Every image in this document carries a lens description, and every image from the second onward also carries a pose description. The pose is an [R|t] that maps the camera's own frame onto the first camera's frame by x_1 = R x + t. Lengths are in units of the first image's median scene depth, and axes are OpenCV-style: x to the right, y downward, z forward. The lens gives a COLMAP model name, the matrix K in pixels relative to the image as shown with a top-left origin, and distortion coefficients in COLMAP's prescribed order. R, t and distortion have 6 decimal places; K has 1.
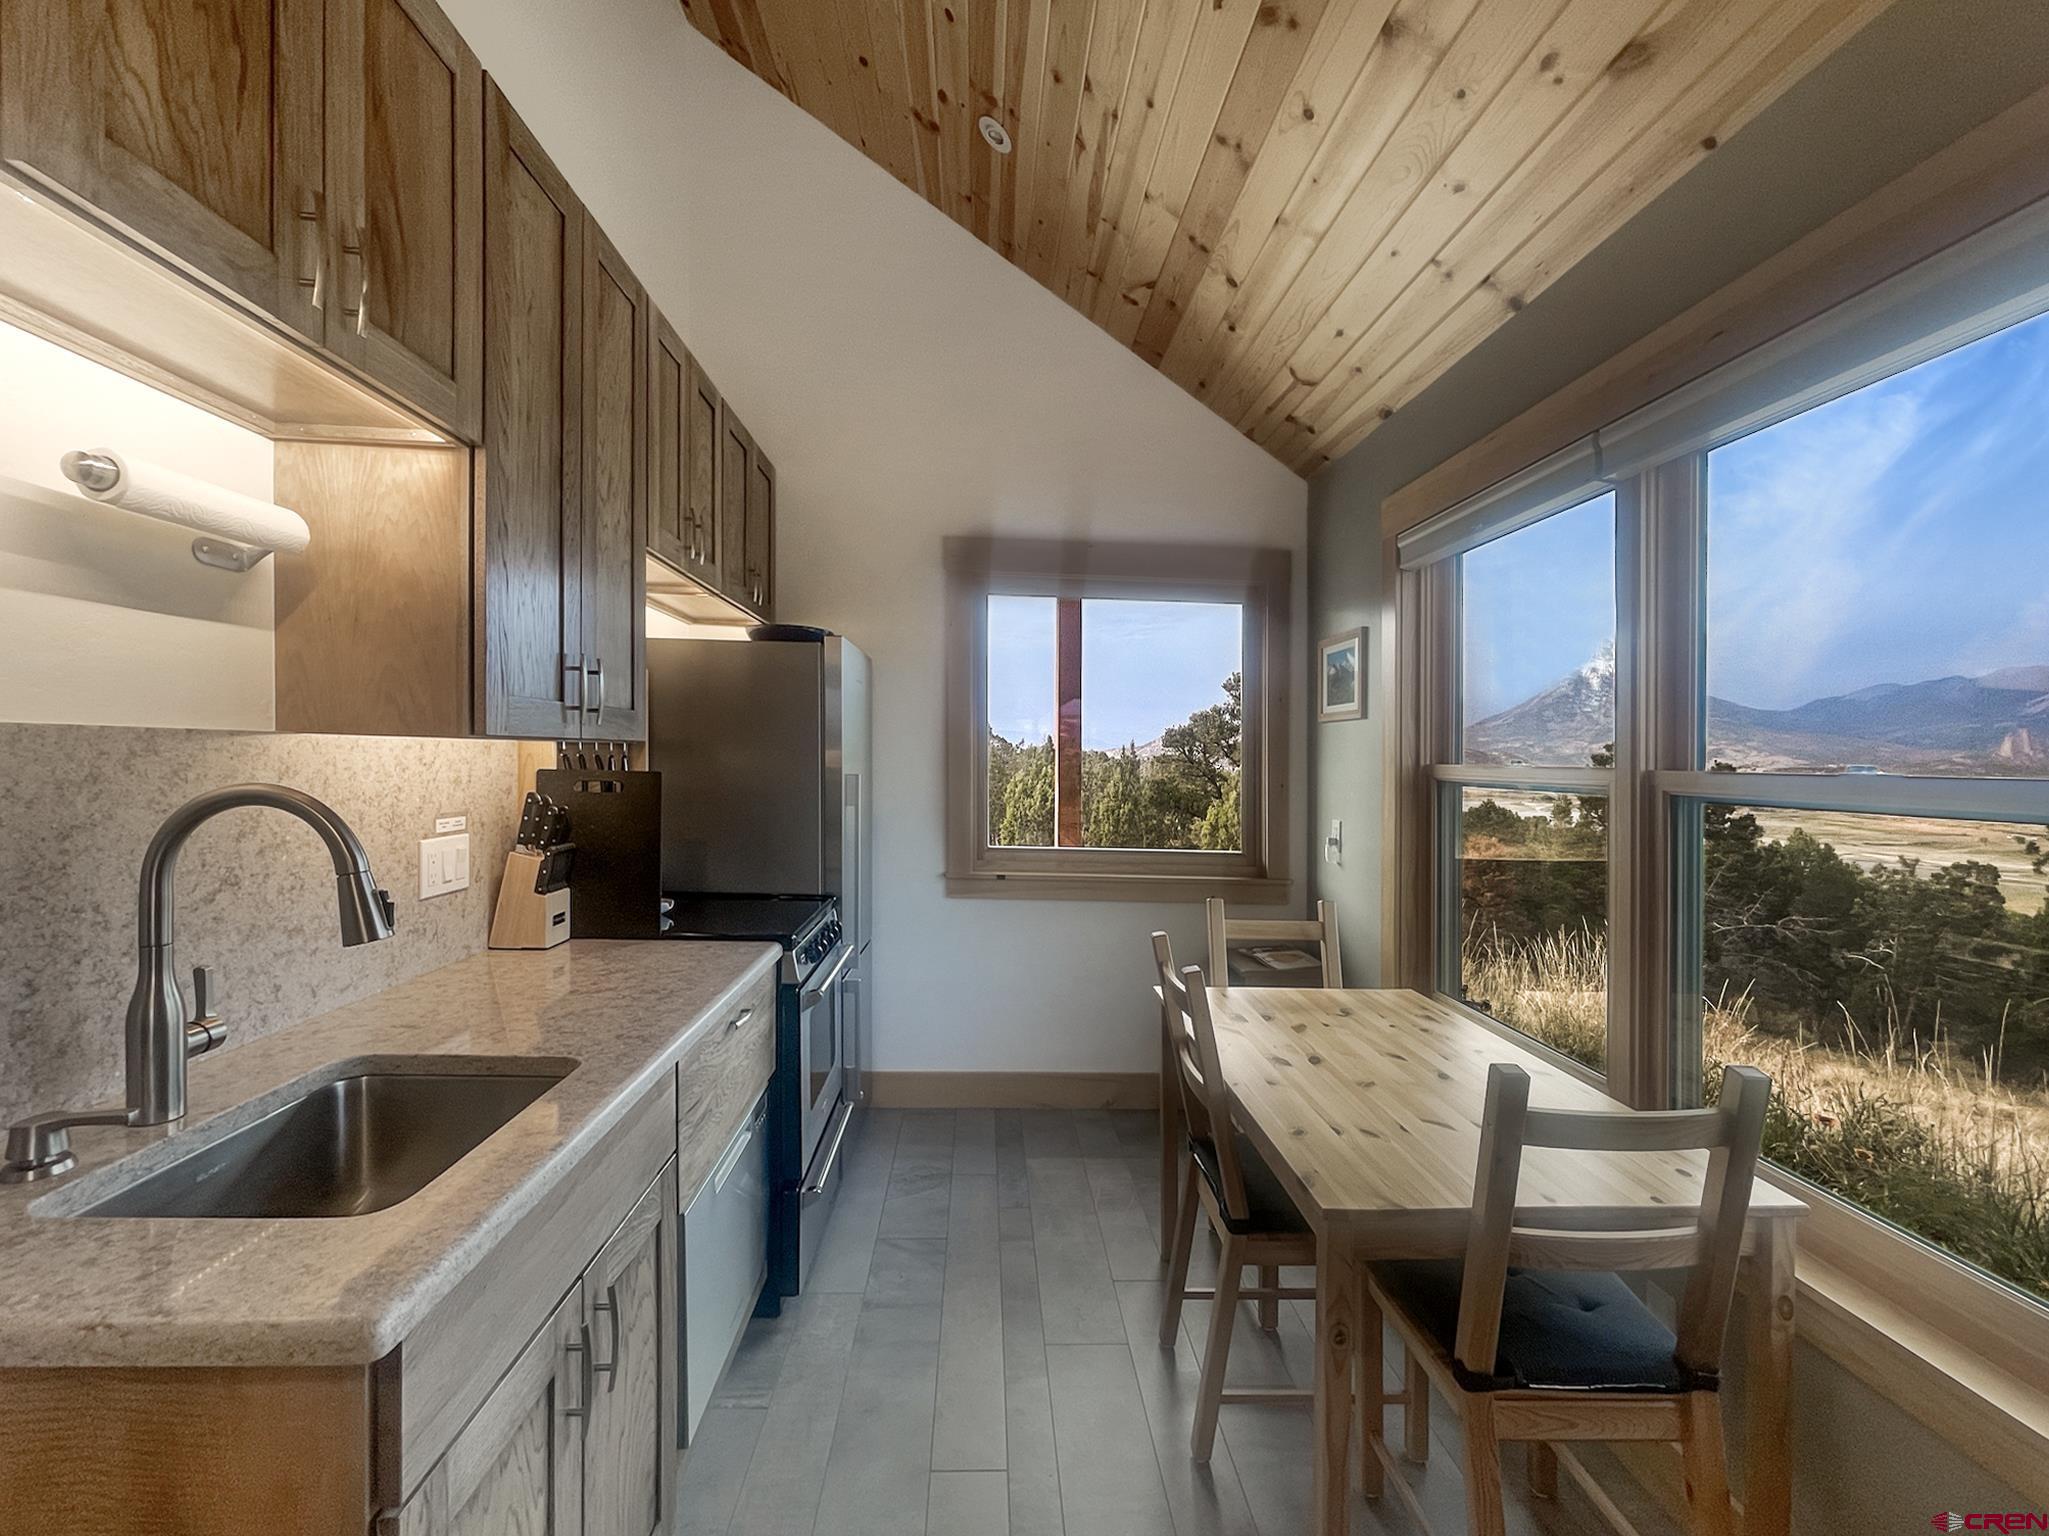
lens RADIAL K [[843.7, 0, 1013.5], [0, 843.7, 753.0], [0, 0, 1]] dist [-0.008283, -0.000565]
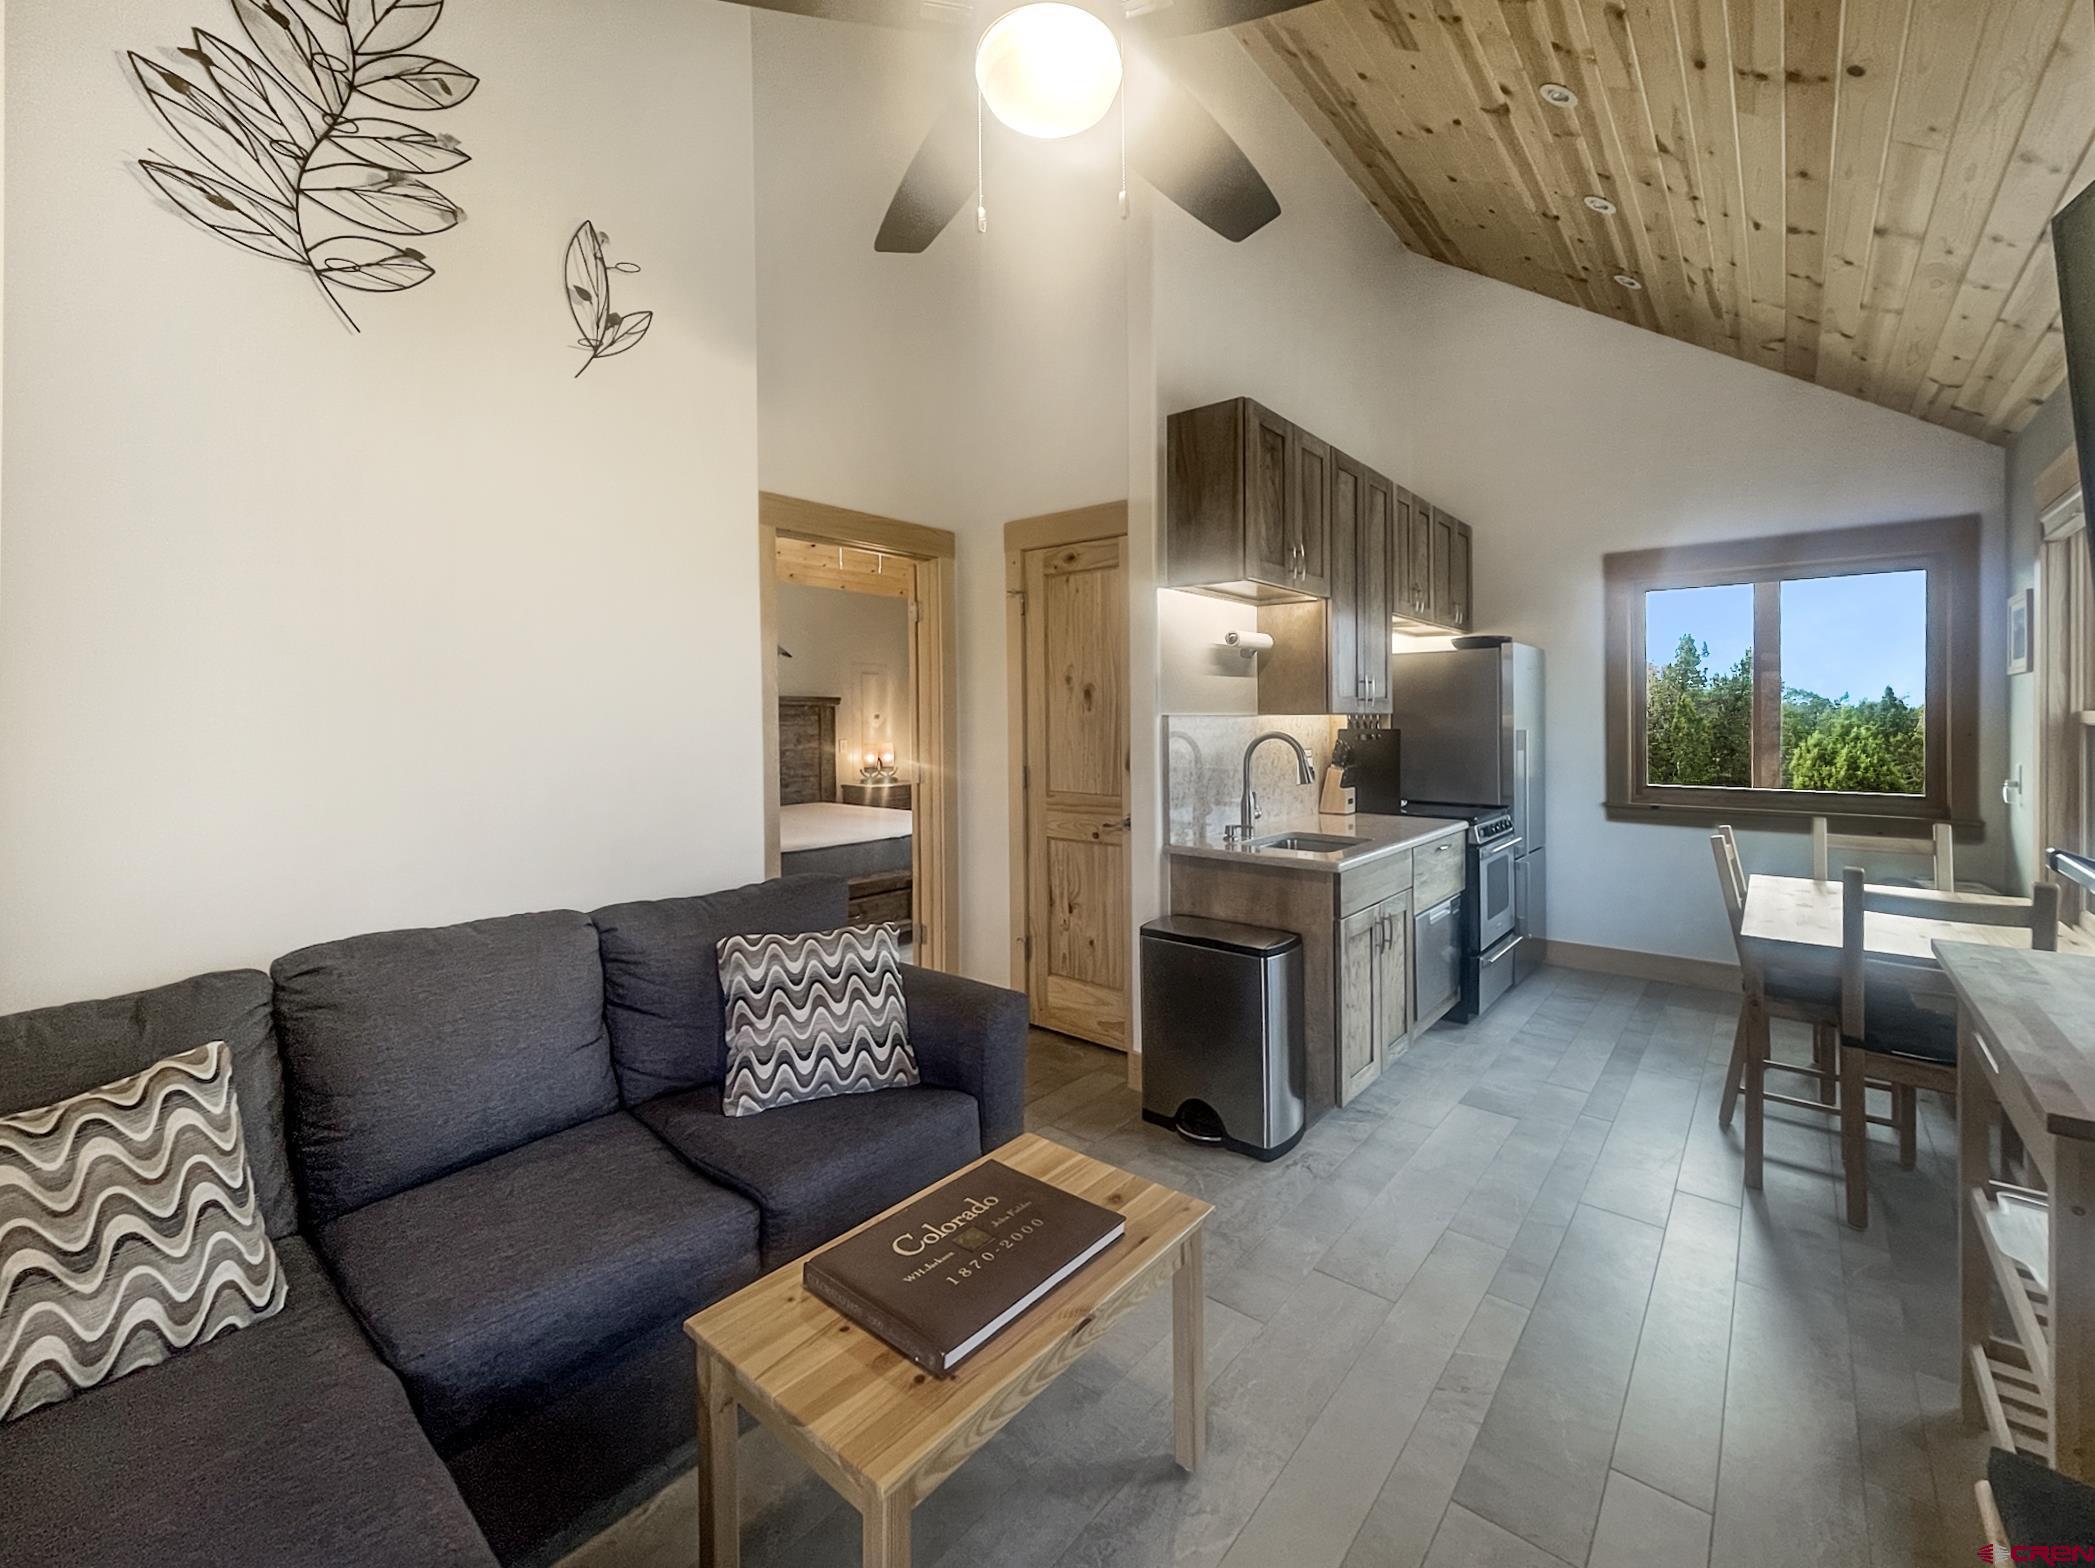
lens RADIAL K [[862.6, 0, 1036.3], [0, 862.6, 768.6], [0, 0, 1]] dist [-0.008283, -0.000565]
pose [[0.713848, 0.010643, -0.700219, 0.299034], [0.026043, 0.998789, 0.041731, 0.006623], [0.699816, -0.048025, 0.712707, -0.811867]]
